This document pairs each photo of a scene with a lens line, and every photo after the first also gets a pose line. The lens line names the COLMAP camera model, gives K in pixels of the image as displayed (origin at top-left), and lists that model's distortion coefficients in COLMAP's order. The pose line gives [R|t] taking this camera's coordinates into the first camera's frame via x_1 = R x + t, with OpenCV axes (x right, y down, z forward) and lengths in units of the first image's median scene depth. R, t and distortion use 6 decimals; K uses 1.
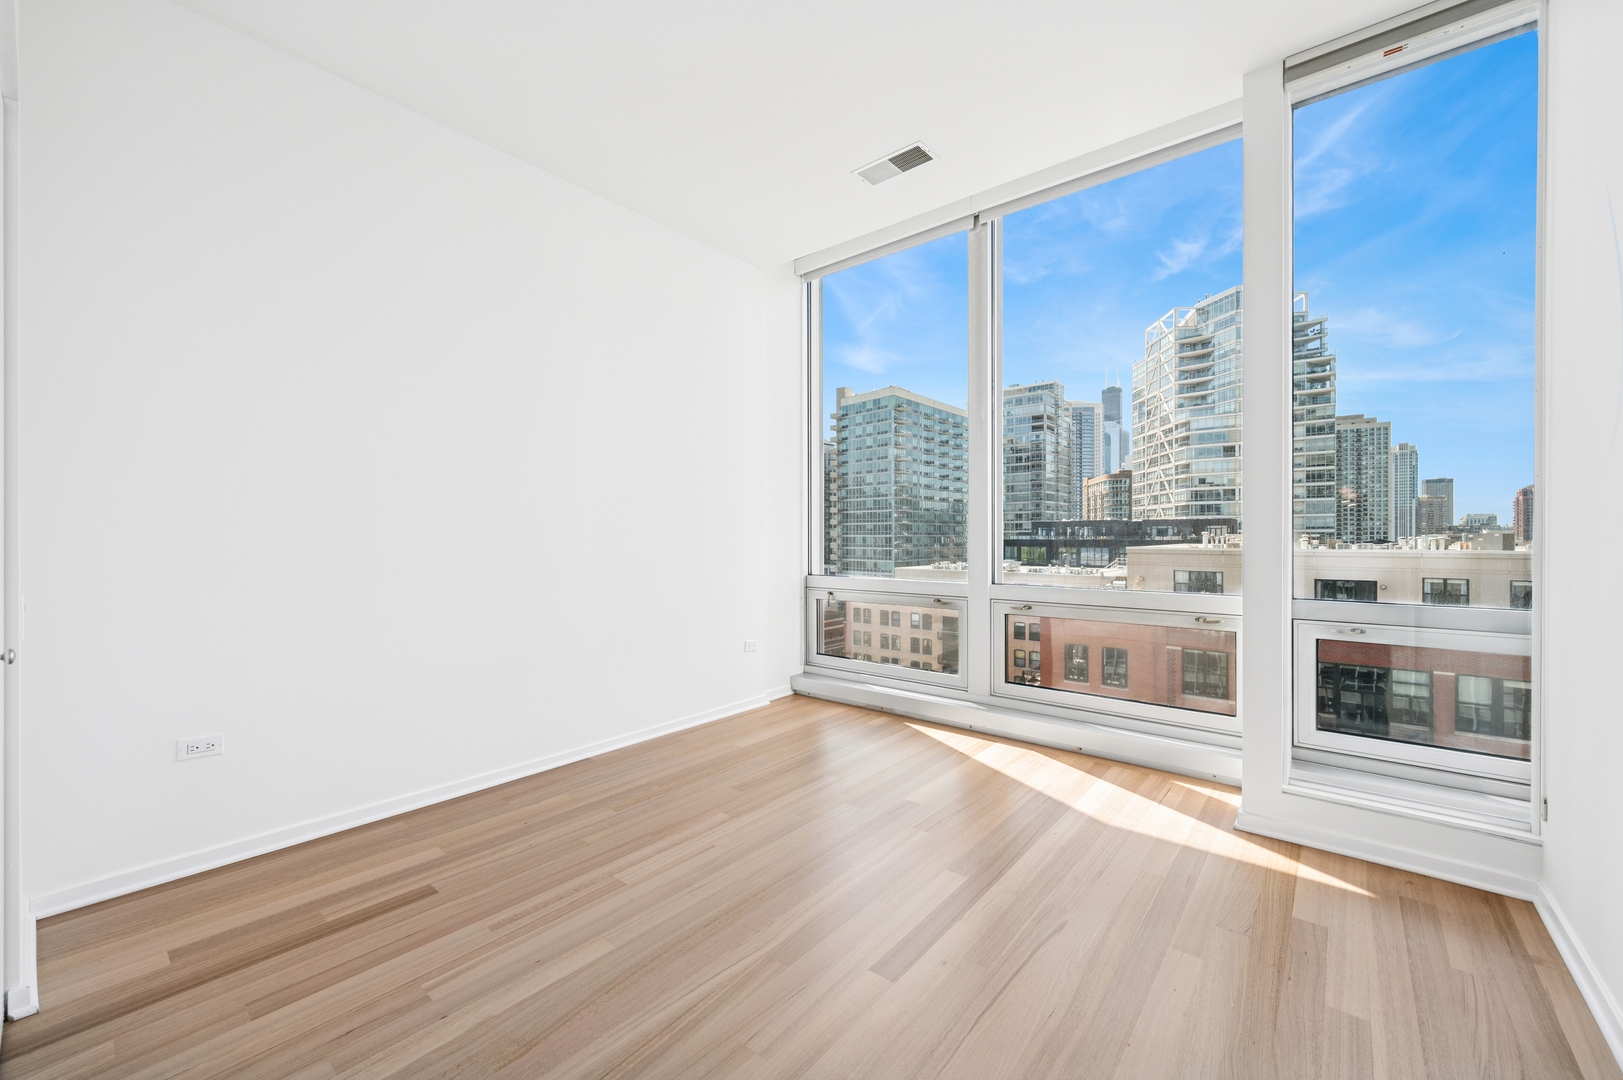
lens RADIAL K [[633.7, 0, 811.5], [0, 633.7, 540.0], [0, 0, 1]] dist [0.000227, 0.000035]
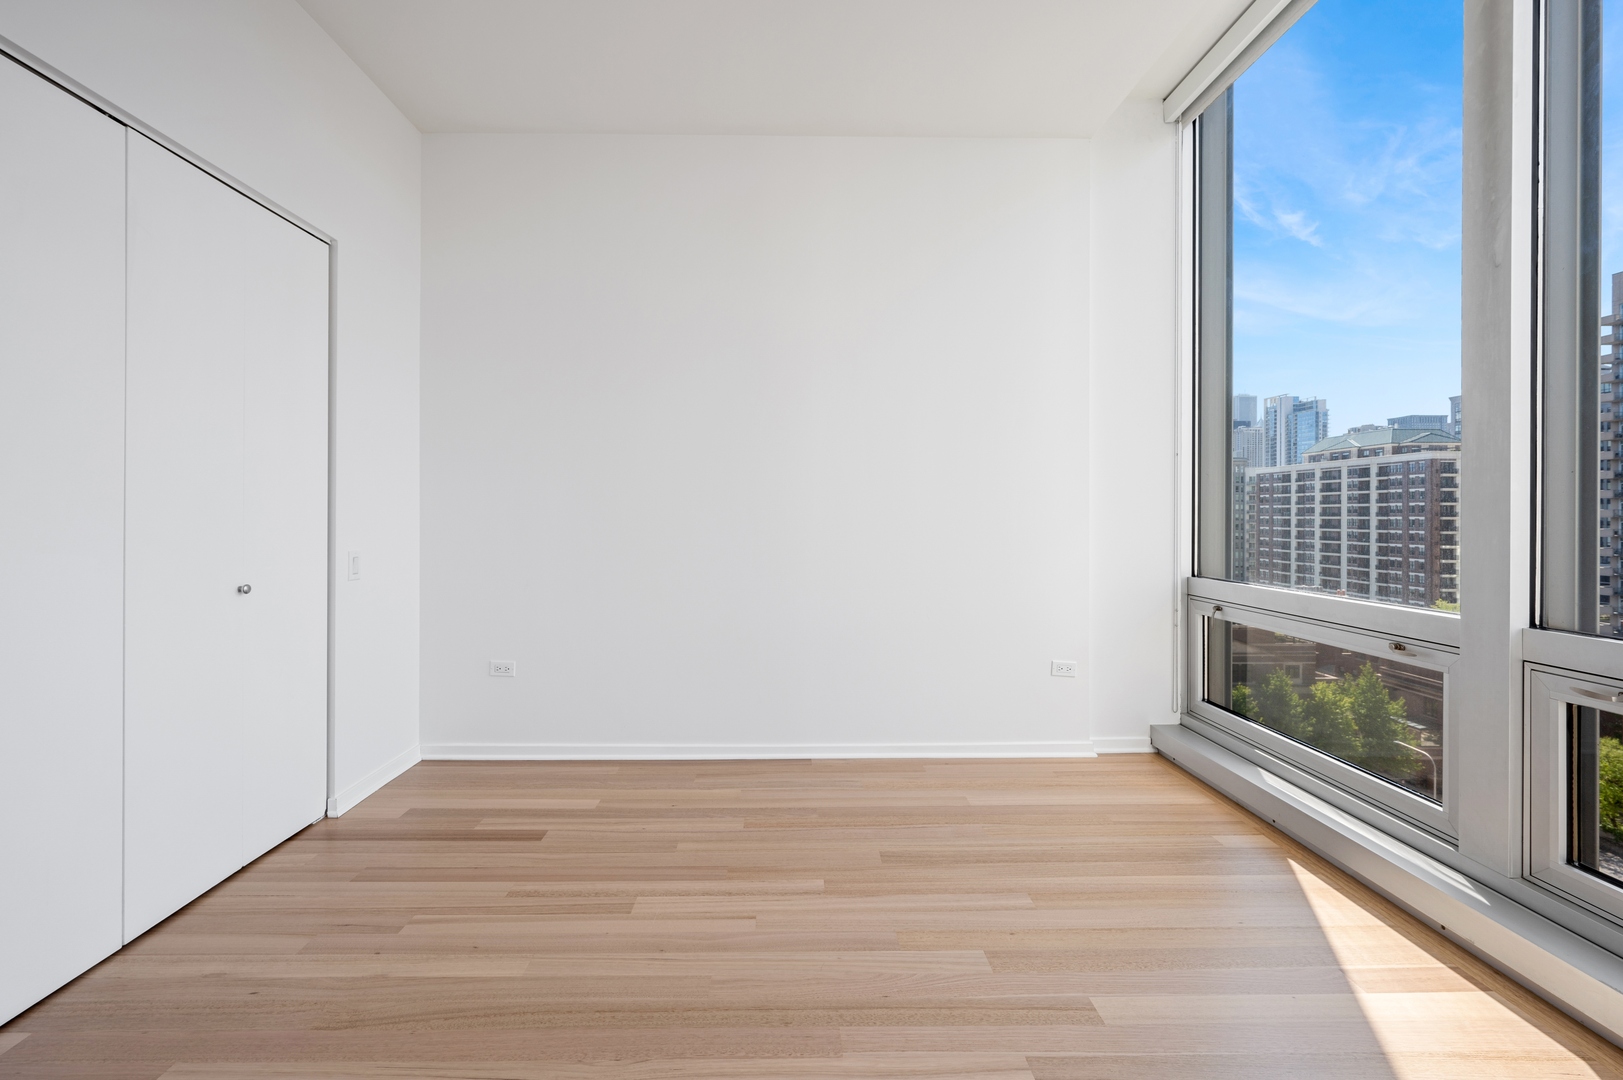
lens RADIAL K [[650.8, 0, 808.7], [0, 650.8, 512.0], [0, 0, 1]] dist [0.000410, 0.000112]
pose [[0.655281, -0.000099, -0.755385, 0.457188], [-0.008229, 0.999940, -0.007269, -0.006933], [0.755340, 0.010980, 0.655241, 0.487766]]
